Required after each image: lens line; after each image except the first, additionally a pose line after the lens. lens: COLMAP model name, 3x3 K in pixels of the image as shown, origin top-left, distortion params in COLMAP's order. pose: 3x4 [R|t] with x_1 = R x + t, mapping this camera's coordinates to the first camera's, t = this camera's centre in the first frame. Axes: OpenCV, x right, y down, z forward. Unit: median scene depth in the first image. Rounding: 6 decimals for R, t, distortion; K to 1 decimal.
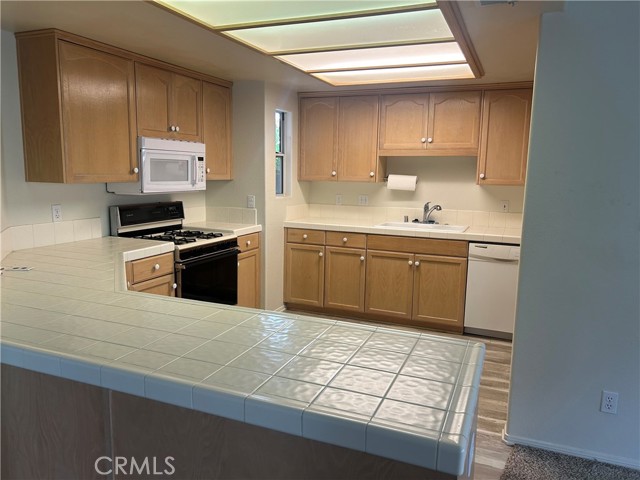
lens RADIAL K [[473.8, 0, 314.1], [0, 473.8, 238.9], [0, 0, 1]] dist [0.120756, -0.211057]
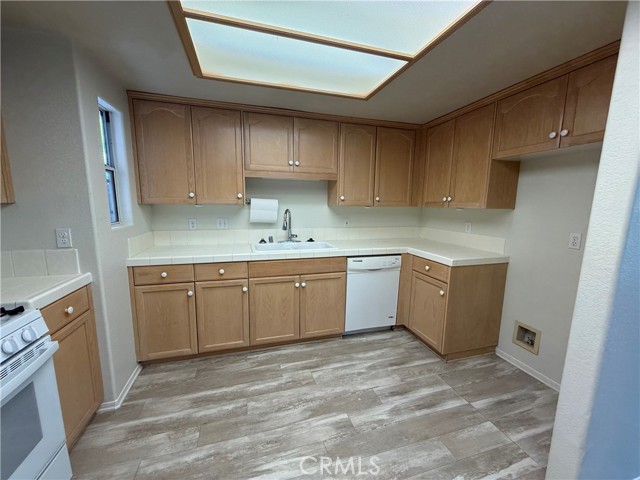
lens RADIAL K [[259.9, 0, 320.0], [0, 259.9, 240.0], [0, 0, 1]] dist [0.002863, 0.000237]
pose [[0.769896, -0.098792, 0.630477, -0.088781], [0.092323, 0.994794, 0.043140, -0.059100], [-0.631456, 0.024994, 0.775009, 0.517811]]
